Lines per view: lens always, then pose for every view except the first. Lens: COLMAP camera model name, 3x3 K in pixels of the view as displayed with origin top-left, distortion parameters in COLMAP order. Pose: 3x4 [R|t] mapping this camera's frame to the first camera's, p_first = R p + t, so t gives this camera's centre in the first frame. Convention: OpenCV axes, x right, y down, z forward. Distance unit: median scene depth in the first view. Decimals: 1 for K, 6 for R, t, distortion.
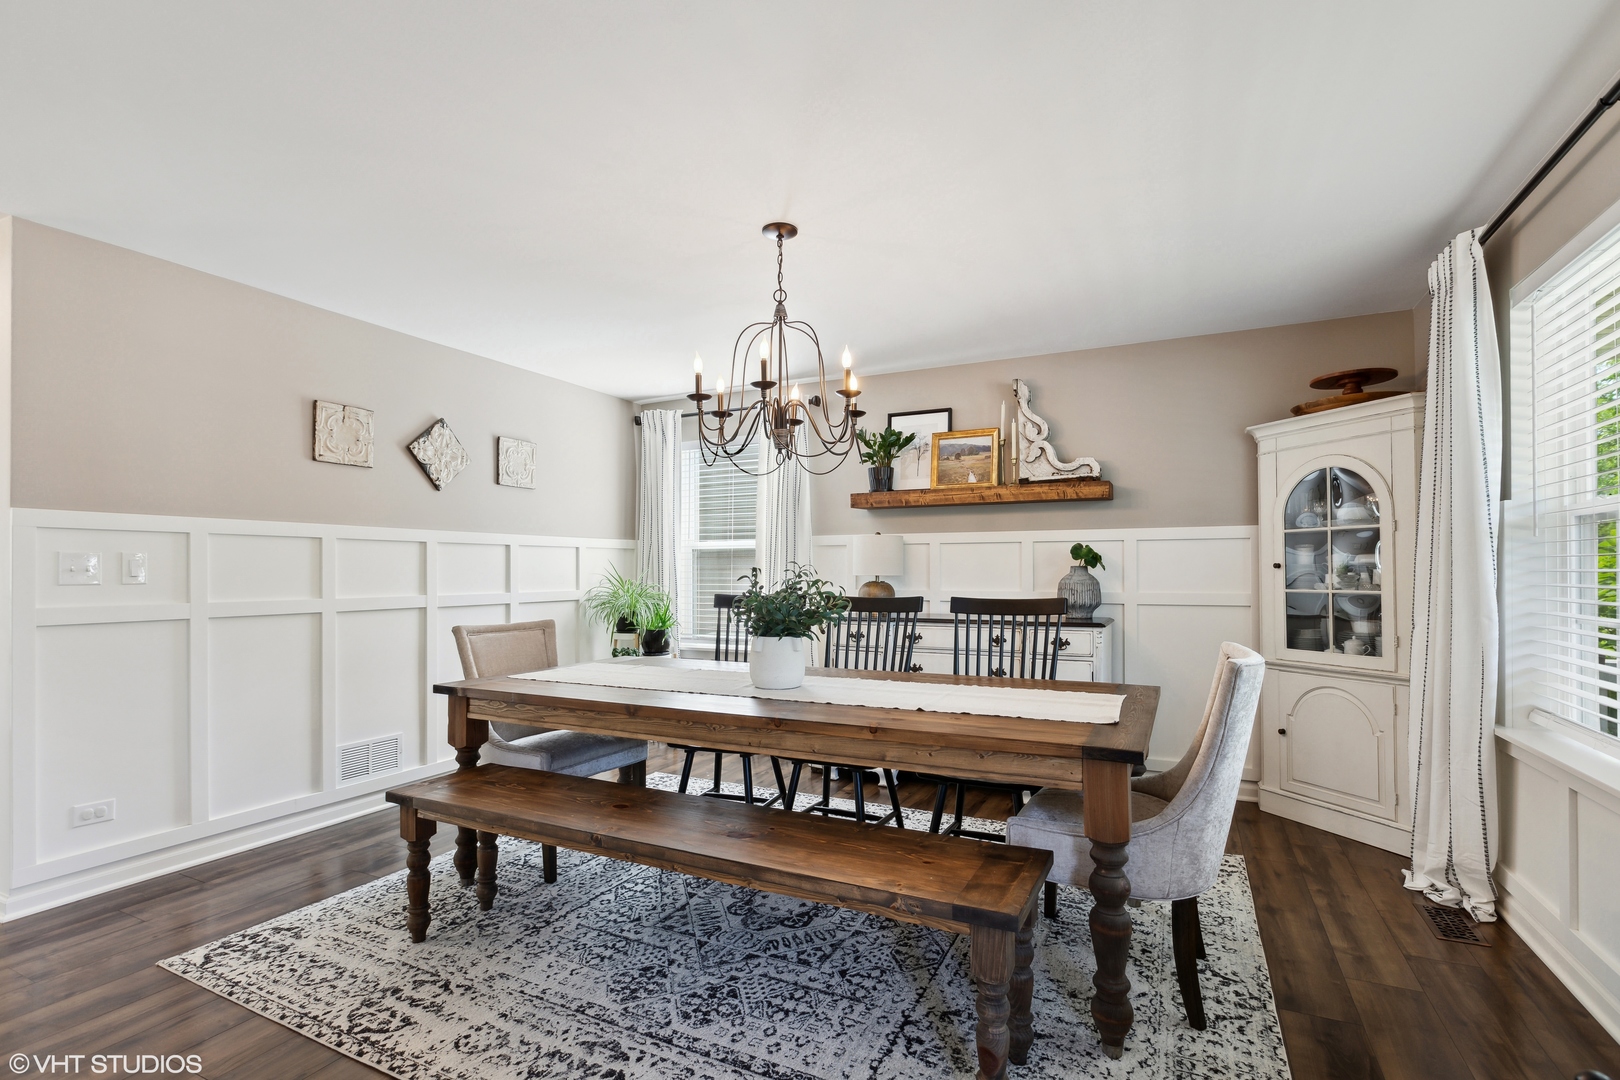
lens RADIAL K [[765.0, 0, 814.2], [0, 765.0, 569.2], [0, 0, 1]] dist [-0.002163, 0.000195]
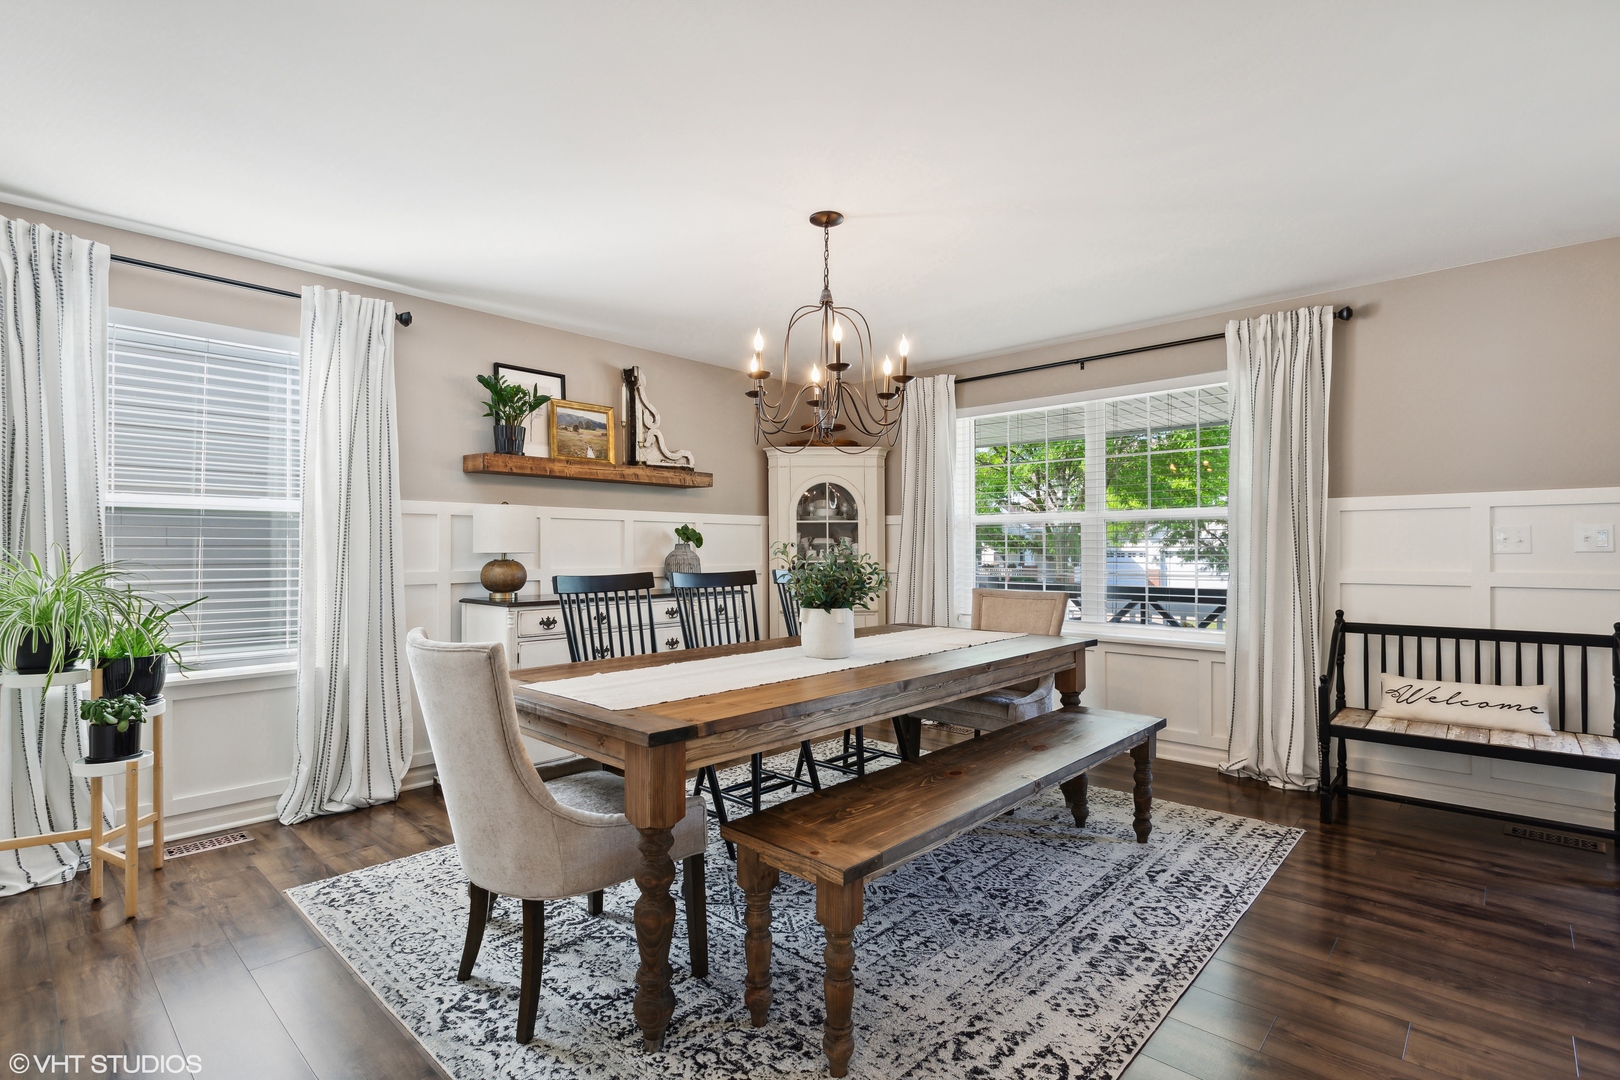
lens RADIAL K [[765.0, 0, 814.0], [0, 765.0, 547.5], [0, 0, 1]] dist [-0.002163, 0.000195]
pose [[0.282487, 0.007224, 0.959244, -0.698618], [0.005099, 0.999946, -0.009032, 0.012431], [-0.959258, 0.007442, 0.282435, 0.485382]]
